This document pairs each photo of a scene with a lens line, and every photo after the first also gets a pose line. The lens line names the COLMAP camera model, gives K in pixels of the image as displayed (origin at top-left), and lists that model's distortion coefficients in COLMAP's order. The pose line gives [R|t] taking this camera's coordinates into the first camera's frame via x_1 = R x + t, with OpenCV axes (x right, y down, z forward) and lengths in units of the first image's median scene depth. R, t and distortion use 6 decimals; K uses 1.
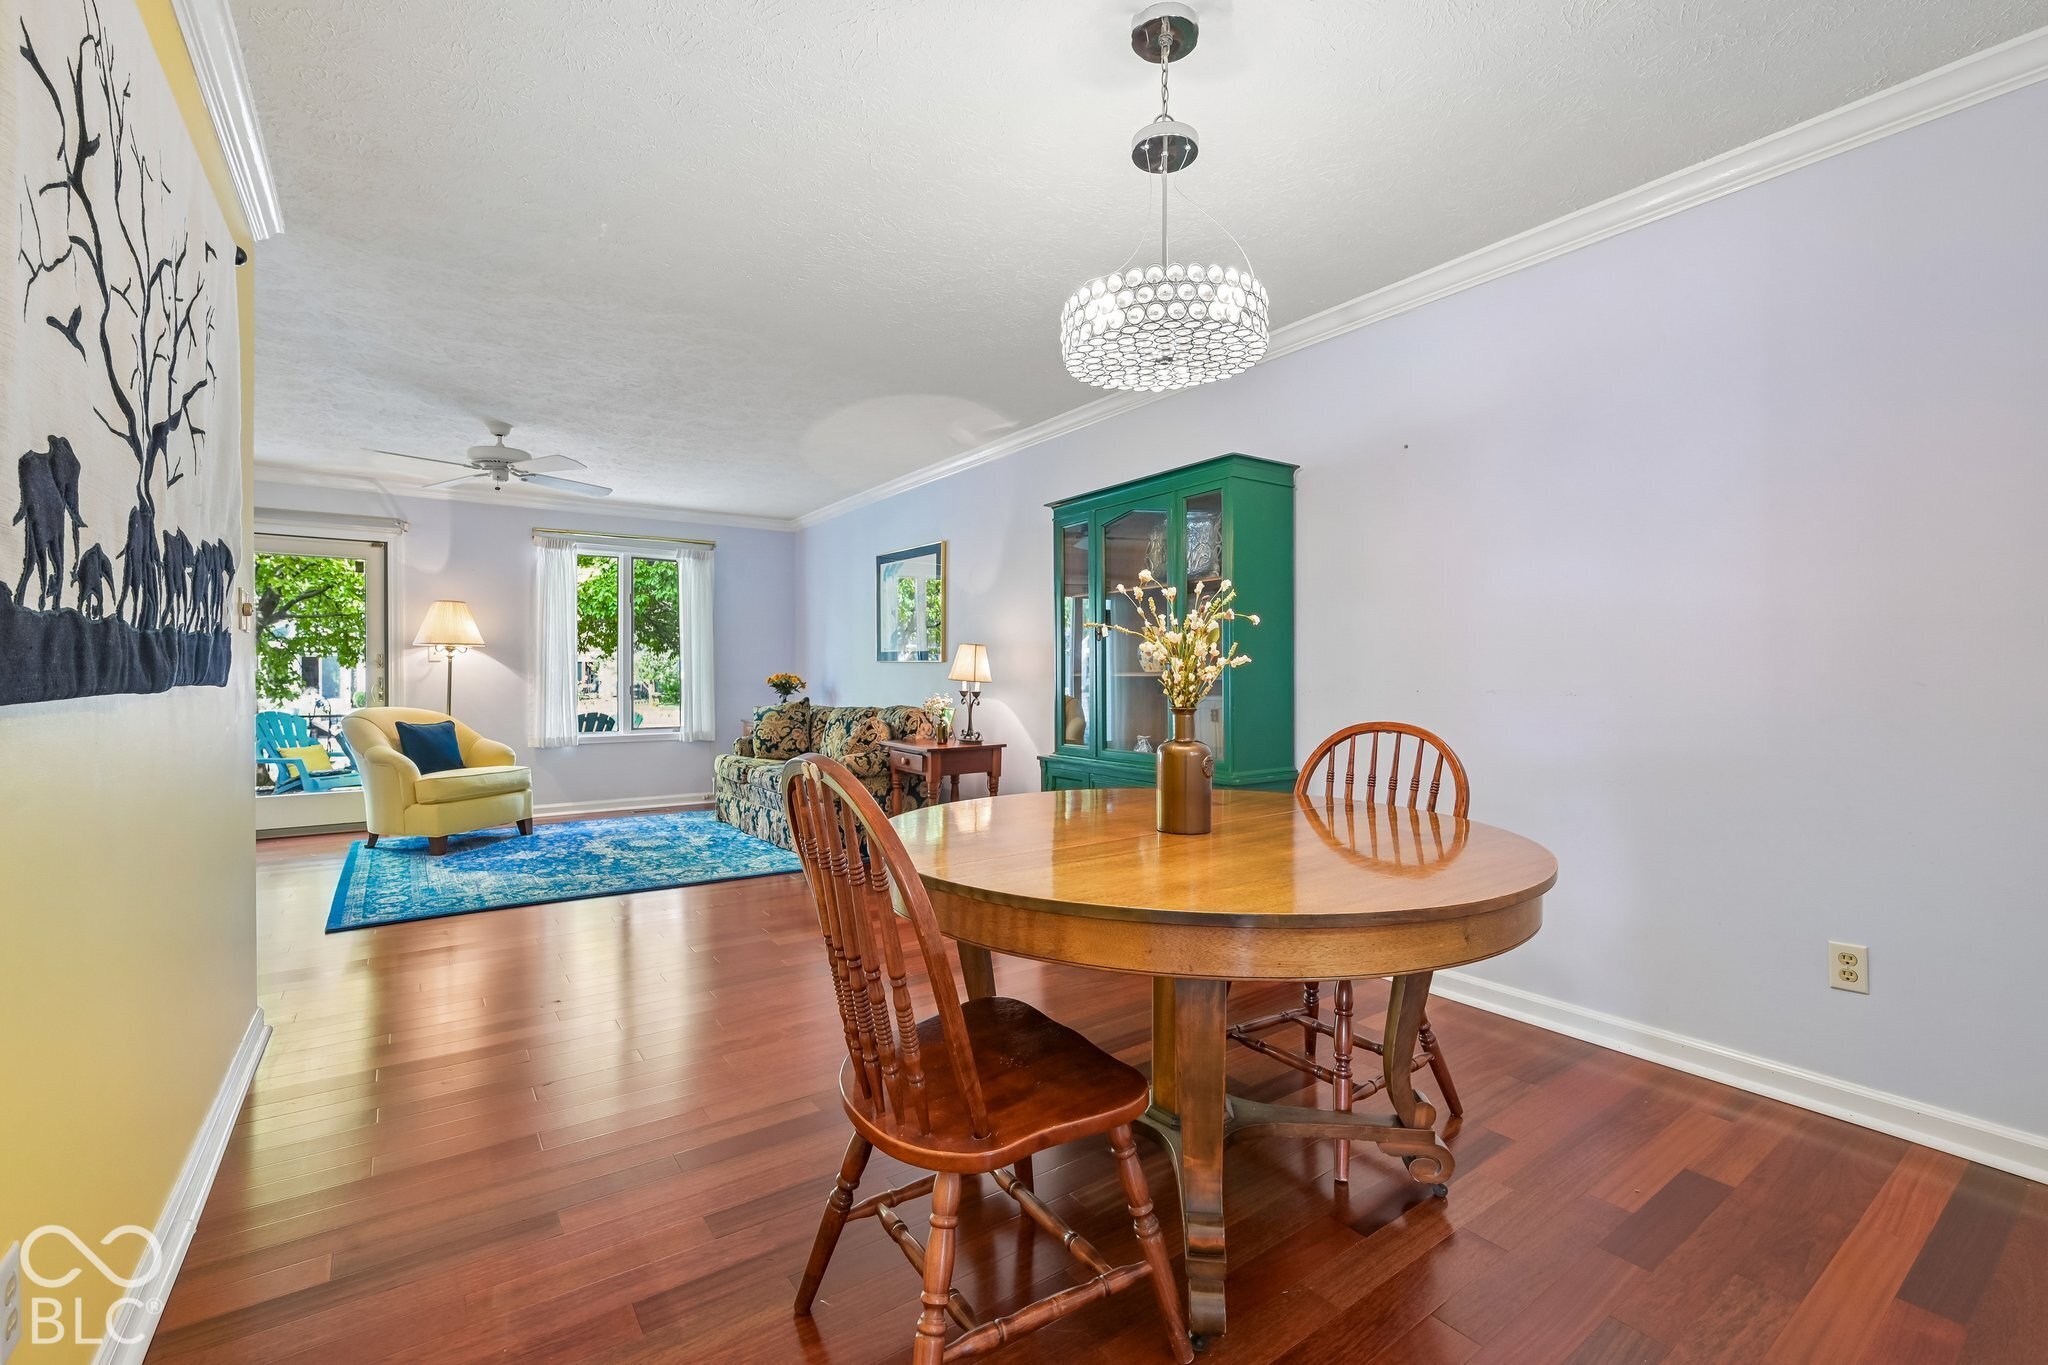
lens RADIAL K [[883.3, 0, 1026.3], [0, 883.3, 679.7], [0, 0, 1]] dist [-0.003235, -0.000274]
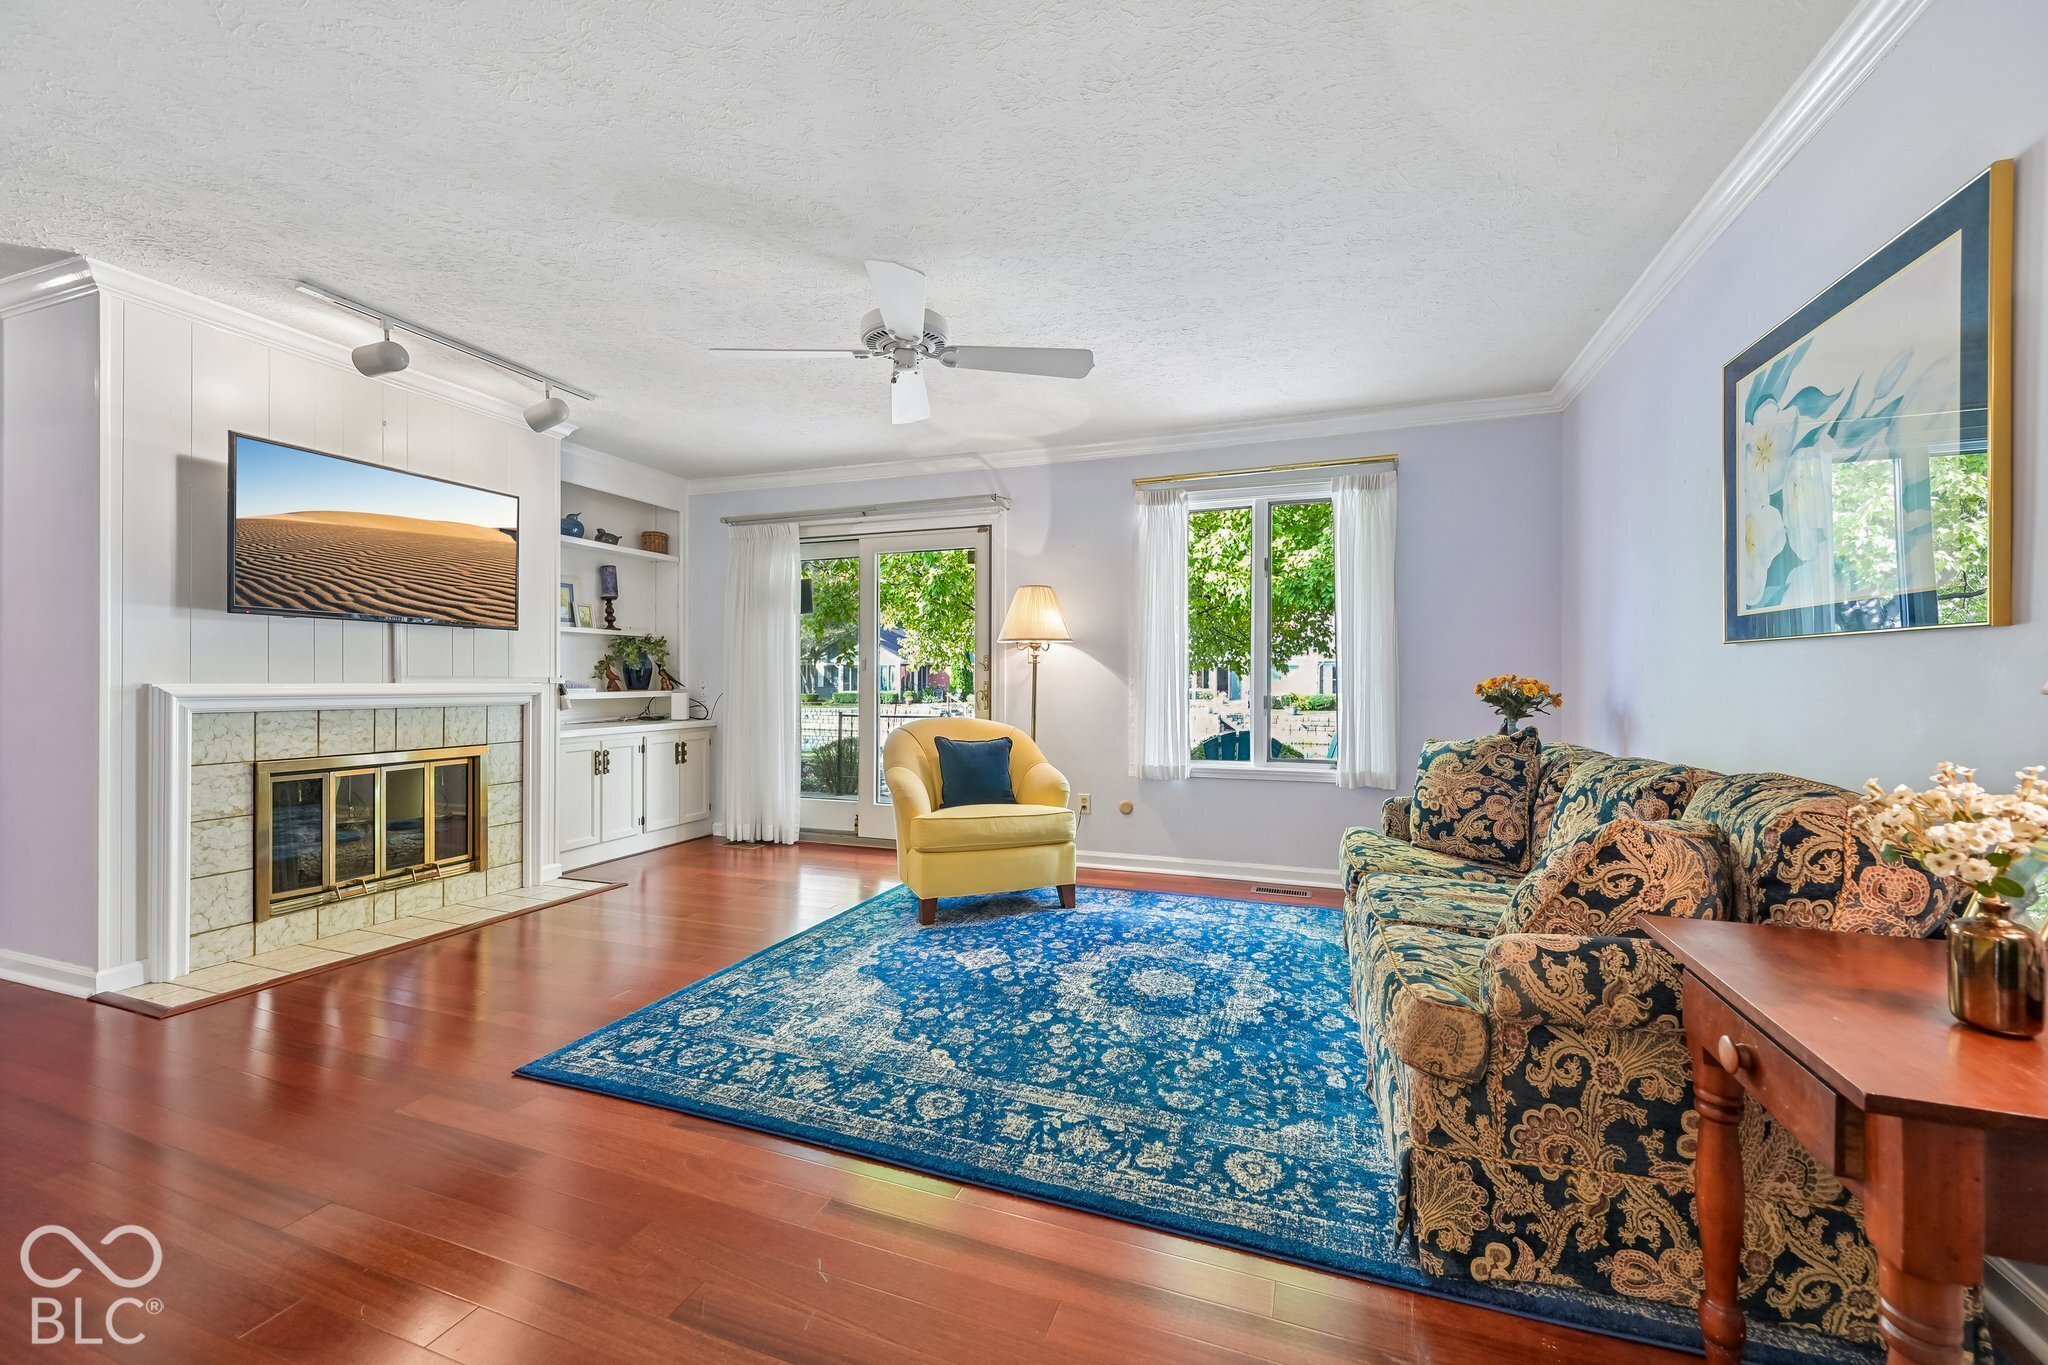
lens RADIAL K [[808.4, 0, 1027.4], [0, 808.4, 681.9], [0, 0, 1]] dist [-0.000883, -0.000219]
pose [[0.569936, 0.000320, -0.821689, -0.055635], [-0.006158, 0.999973, -0.003883, -0.000095], [0.821666, 0.007273, 0.569922, 0.564580]]
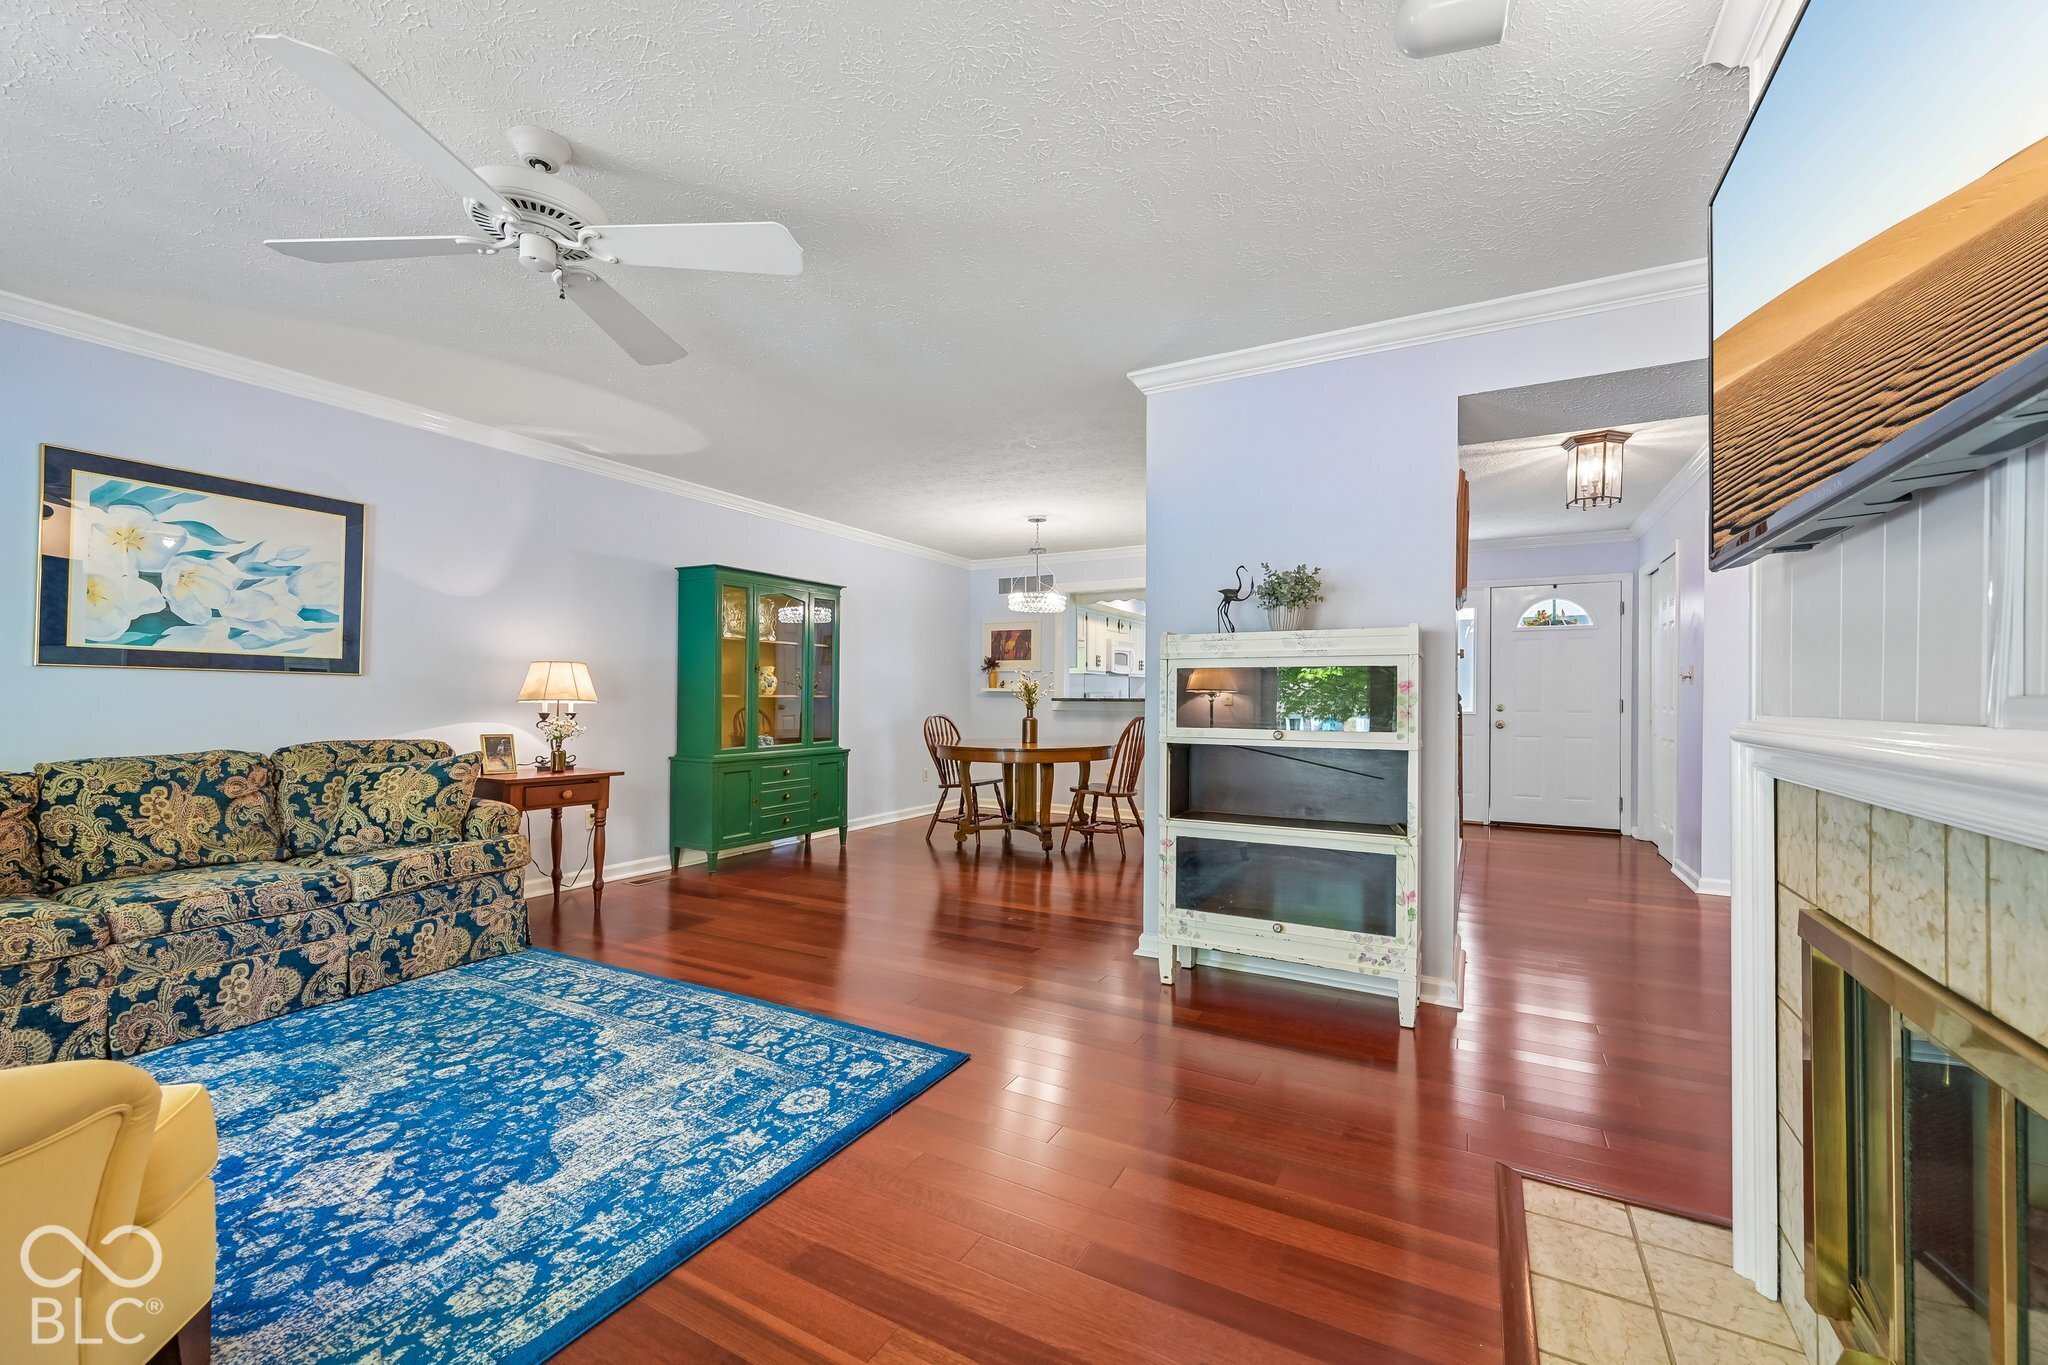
lens RADIAL K [[808.4, 0, 1025.3], [0, 808.4, 688.1], [0, 0, 1]] dist [-0.000883, -0.000219]
pose [[-0.436499, 0.008460, 0.899665, -0.805469], [-0.000465, 0.999954, -0.009629, -0.004106], [-0.899705, -0.004622, -0.436475, 0.722871]]
